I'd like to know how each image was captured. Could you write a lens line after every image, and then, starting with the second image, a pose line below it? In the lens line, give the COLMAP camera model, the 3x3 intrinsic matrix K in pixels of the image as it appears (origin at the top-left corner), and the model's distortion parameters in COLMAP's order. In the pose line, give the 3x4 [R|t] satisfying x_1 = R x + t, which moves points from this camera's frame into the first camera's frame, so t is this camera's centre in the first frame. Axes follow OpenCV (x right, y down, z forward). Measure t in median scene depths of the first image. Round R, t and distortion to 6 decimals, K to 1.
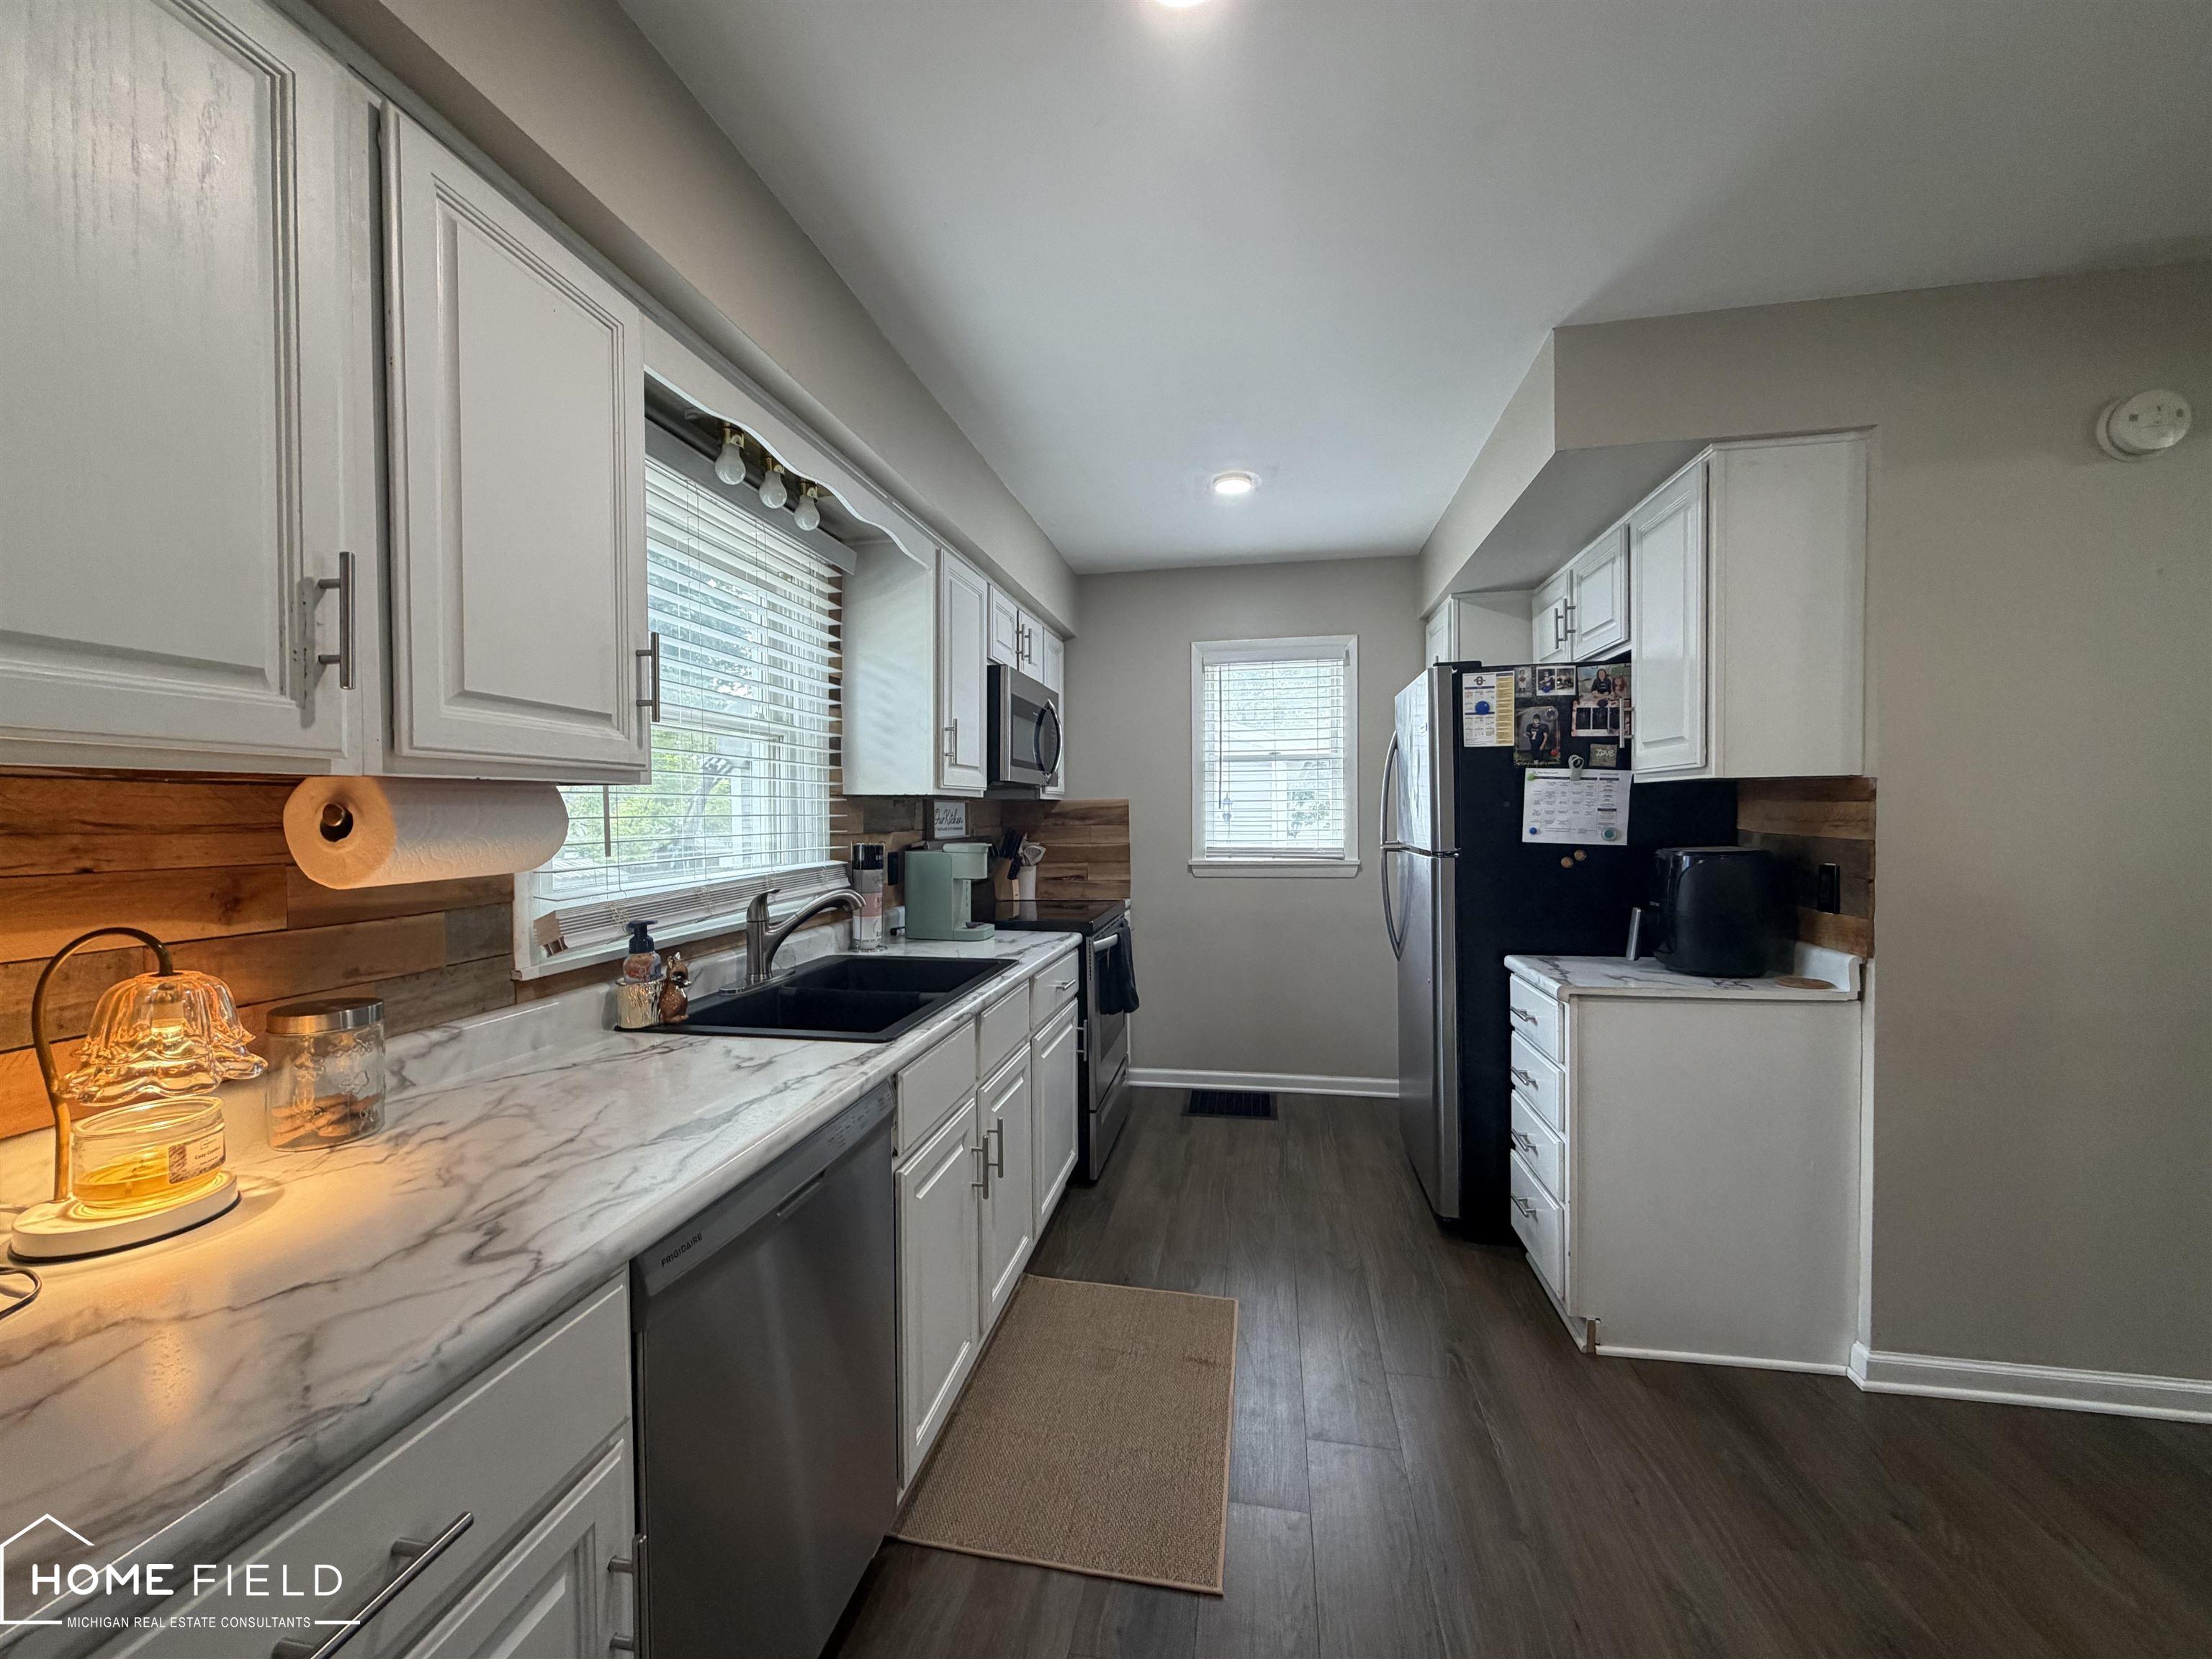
lens RADIAL K [[881.0, 0, 1101.3], [0, 881.0, 827.0], [0, 0, 1]] dist [-0.003002, -0.000047]
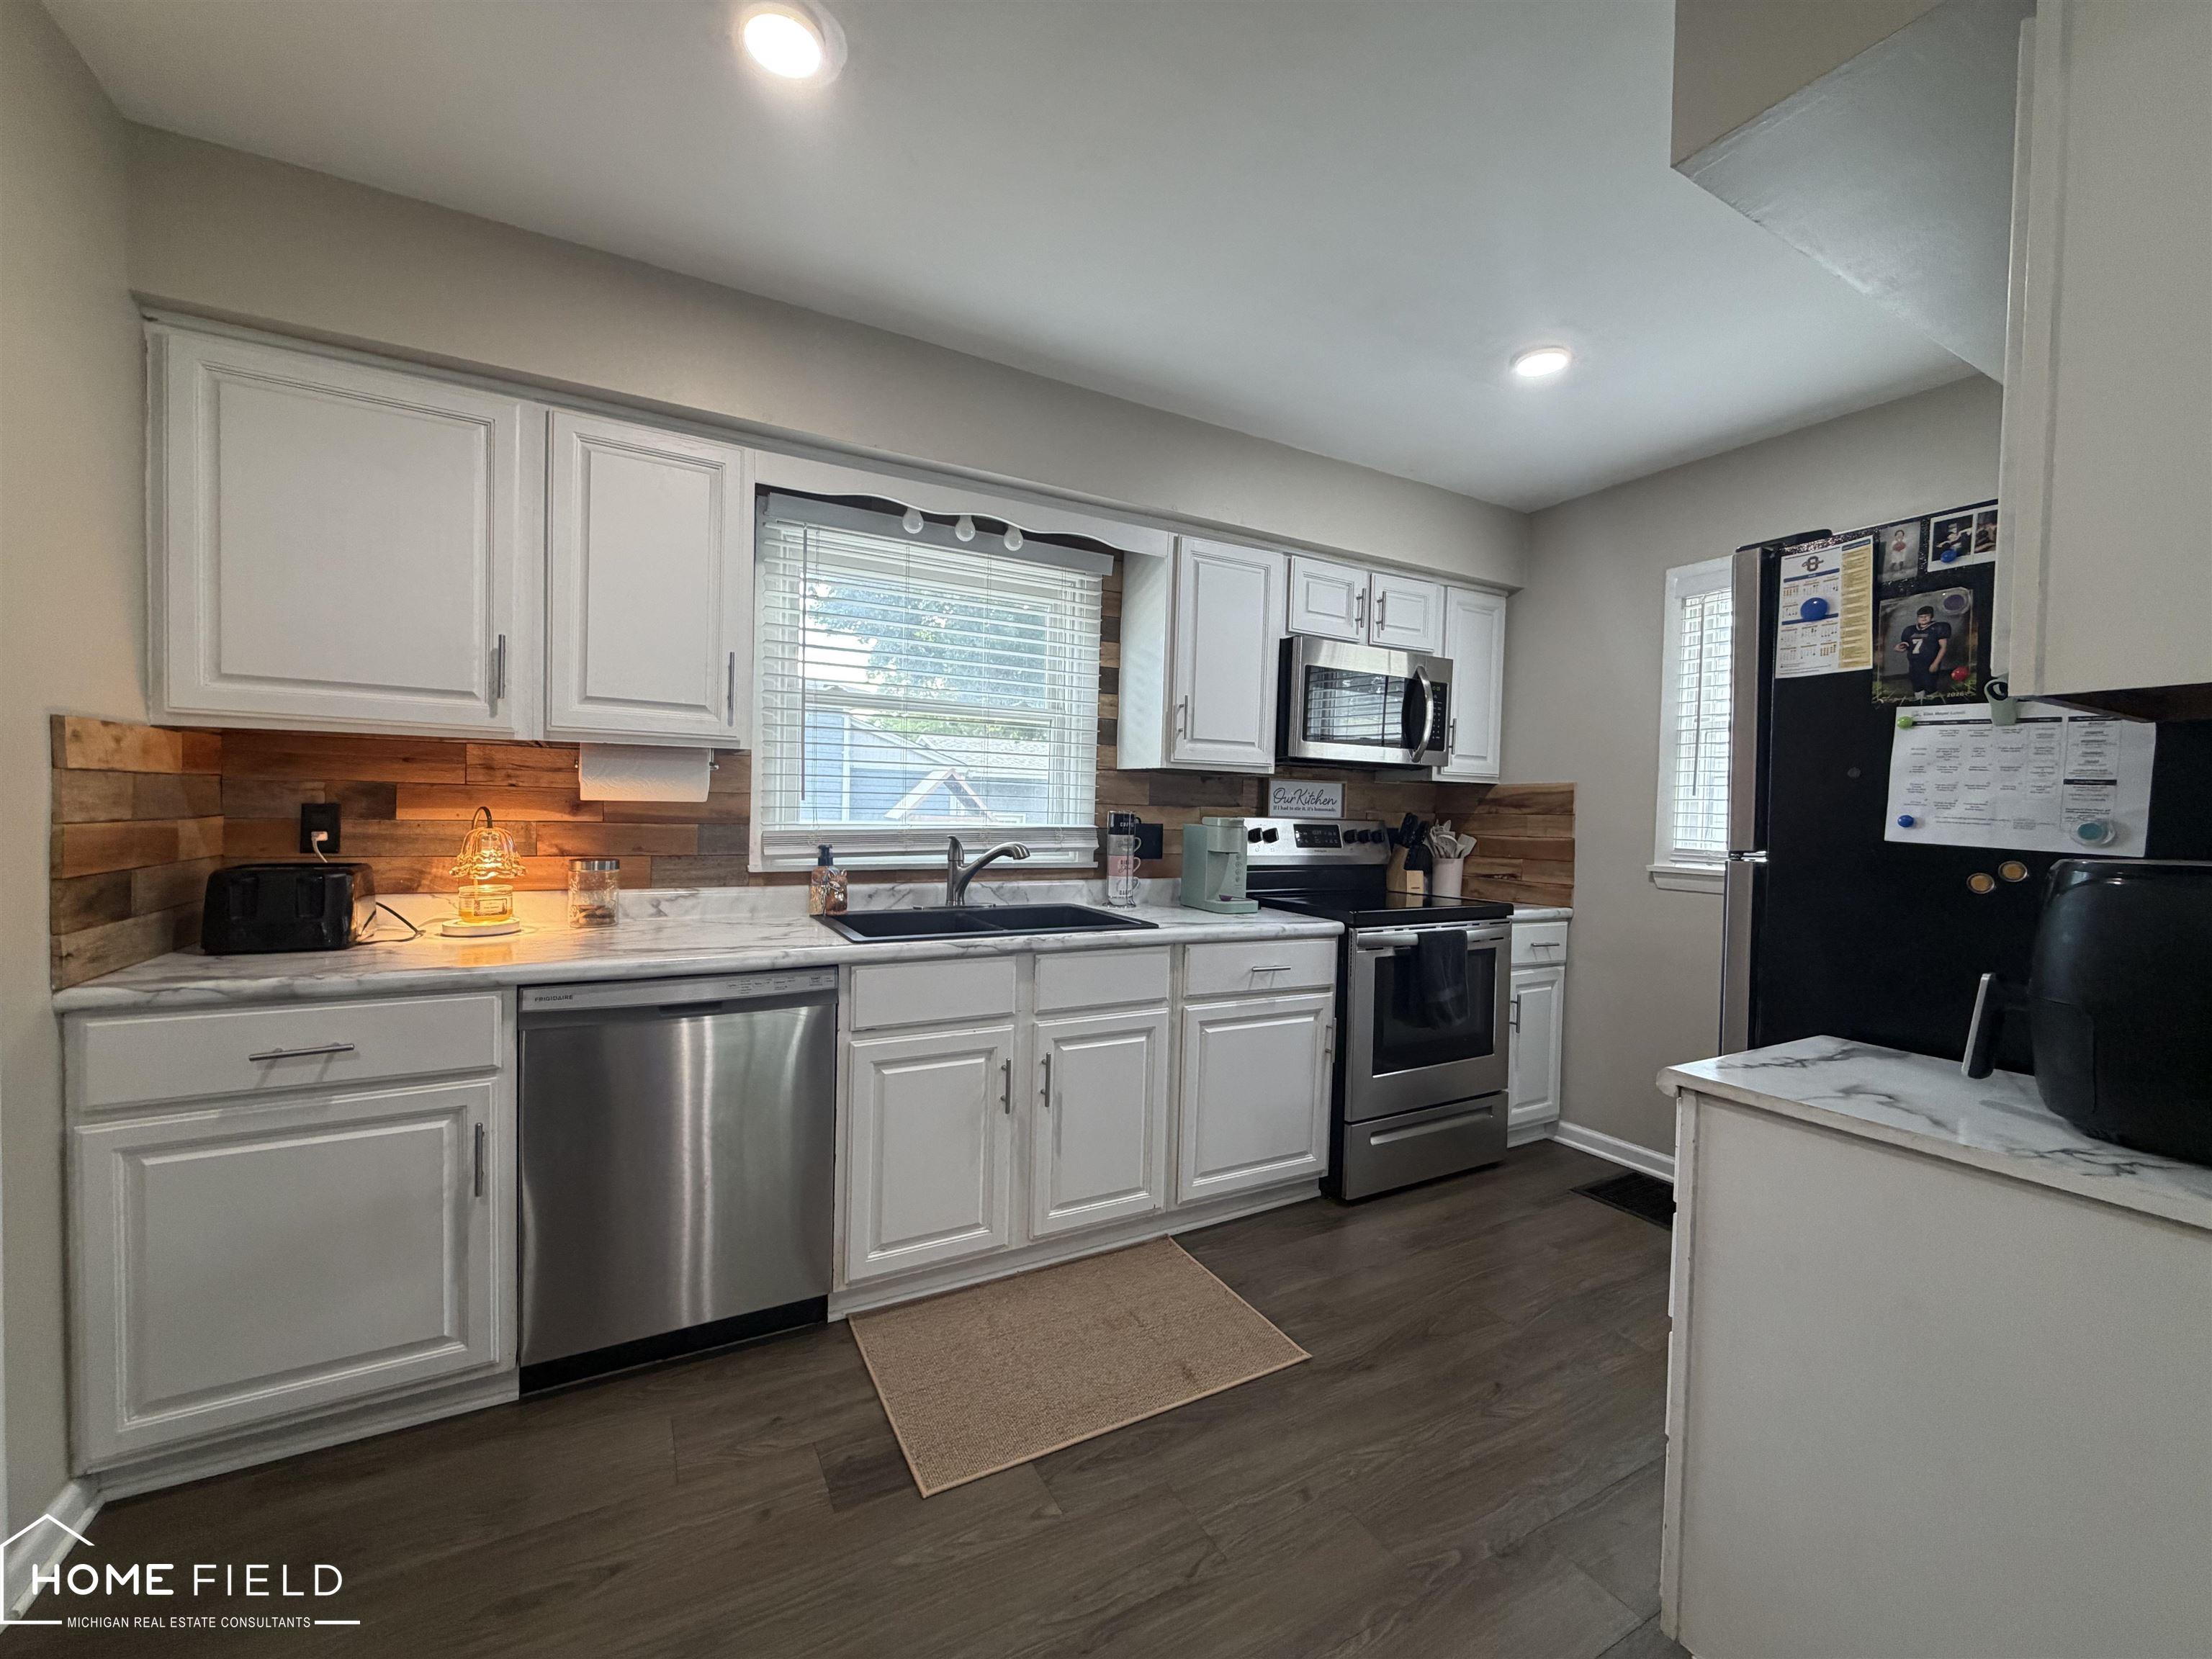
lens RADIAL K [[881.0, 0, 1104.5], [0, 881.0, 828.2], [0, 0, 1]] dist [-0.003002, -0.000047]
pose [[0.632828, 0.040569, -0.773229, 0.597946], [-0.042338, 0.998945, 0.017762, 0.020146], [0.773134, 0.021497, 0.633879, 0.269034]]
